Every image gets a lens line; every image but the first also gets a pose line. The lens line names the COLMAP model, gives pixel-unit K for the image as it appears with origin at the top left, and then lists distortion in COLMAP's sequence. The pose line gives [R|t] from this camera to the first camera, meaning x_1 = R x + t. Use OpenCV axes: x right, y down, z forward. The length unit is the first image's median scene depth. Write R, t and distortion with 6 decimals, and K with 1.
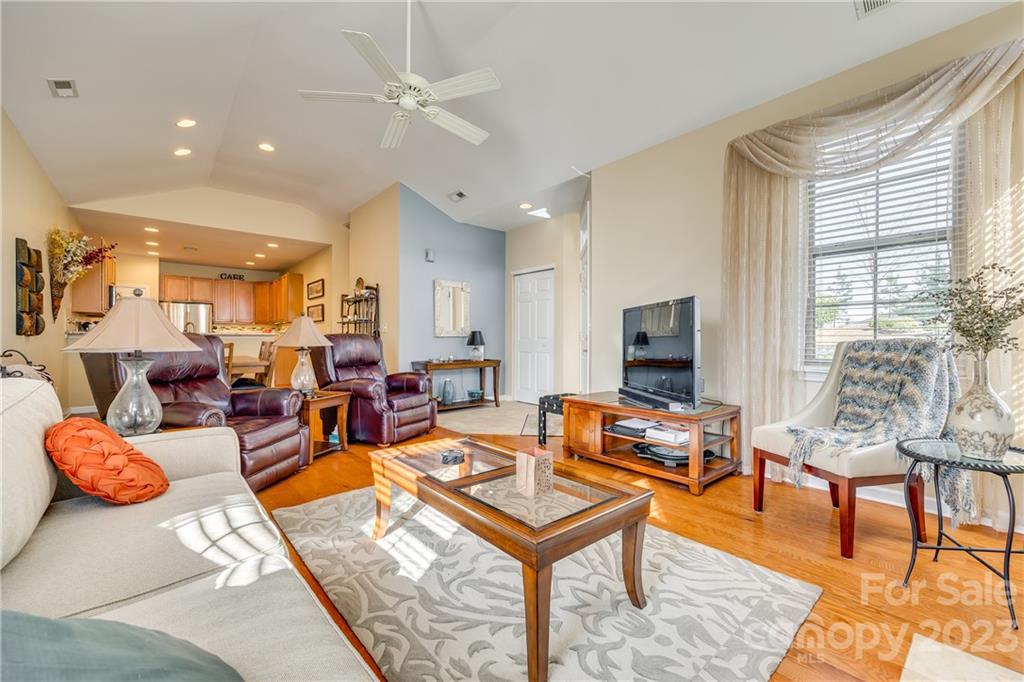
lens RADIAL K [[414.0, 0, 515.1], [0, 414.0, 338.4], [0, 0, 1]] dist [-0.002296, -0.000116]
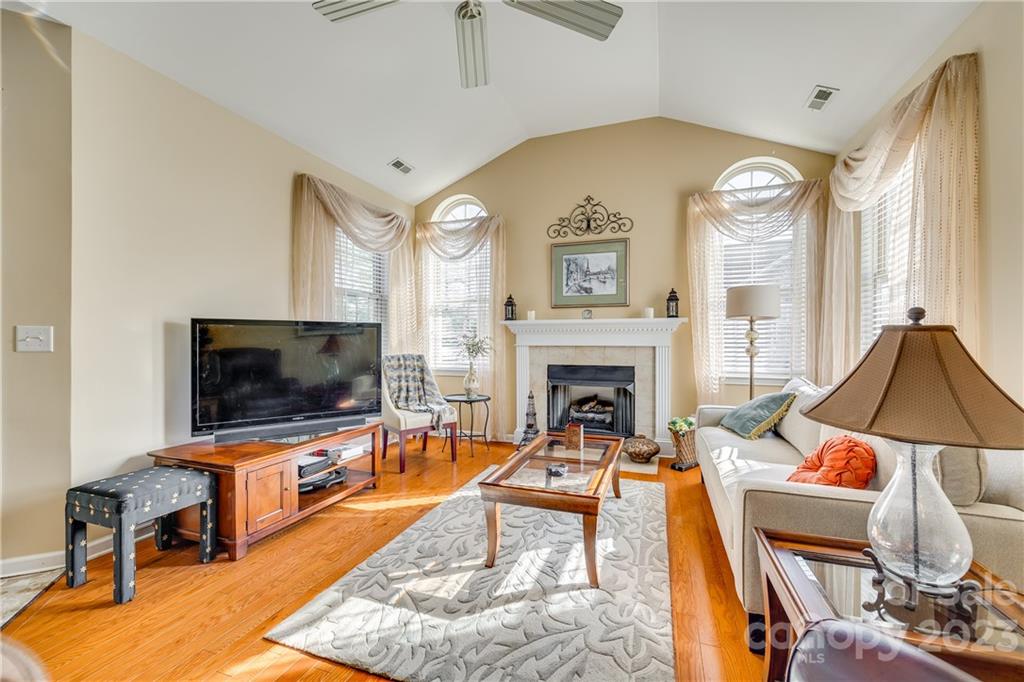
lens RADIAL K [[412.8, 0, 514.2], [0, 412.8, 341.1], [0, 0, 1]] dist [-0.003357, -0.000033]
pose [[-0.493539, -0.006669, 0.869698, -0.917285], [-0.006192, 0.999972, 0.004154, -0.063387], [-0.869702, -0.003335, -0.493566, 1.427411]]
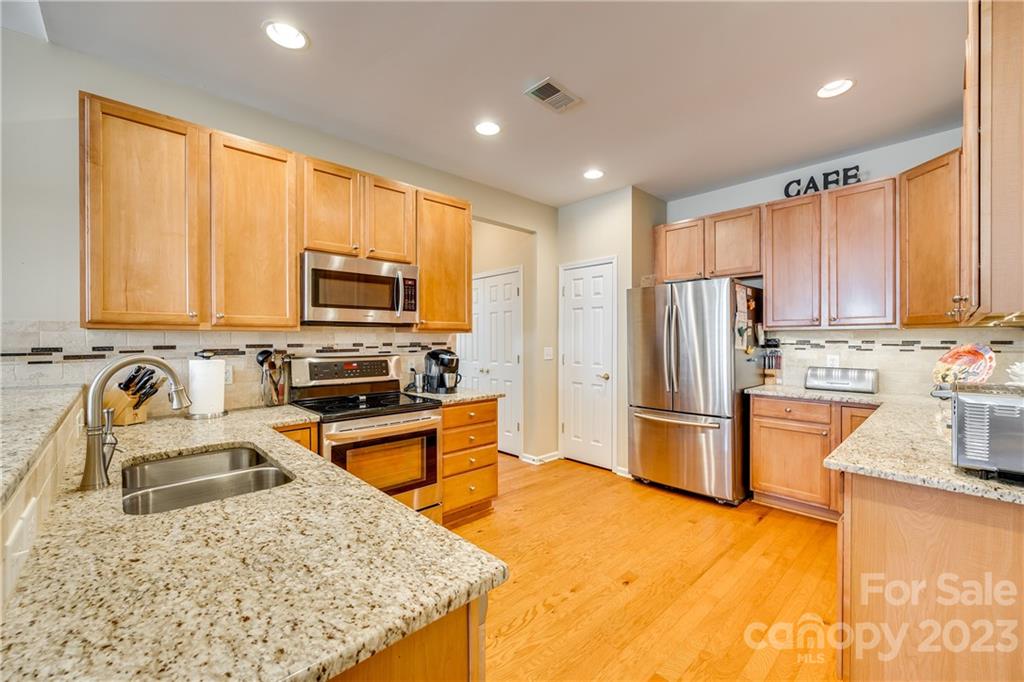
lens RADIAL K [[416.9, 0, 513.4], [0, 416.9, 342.0], [0, 0, 1]] dist [0.001856, 0.000137]
pose [[0.043320, 0.001568, -0.999060, -1.628453], [0.007182, 0.999972, 0.001881, -0.126085], [0.999035, -0.007257, 0.043307, 3.266144]]
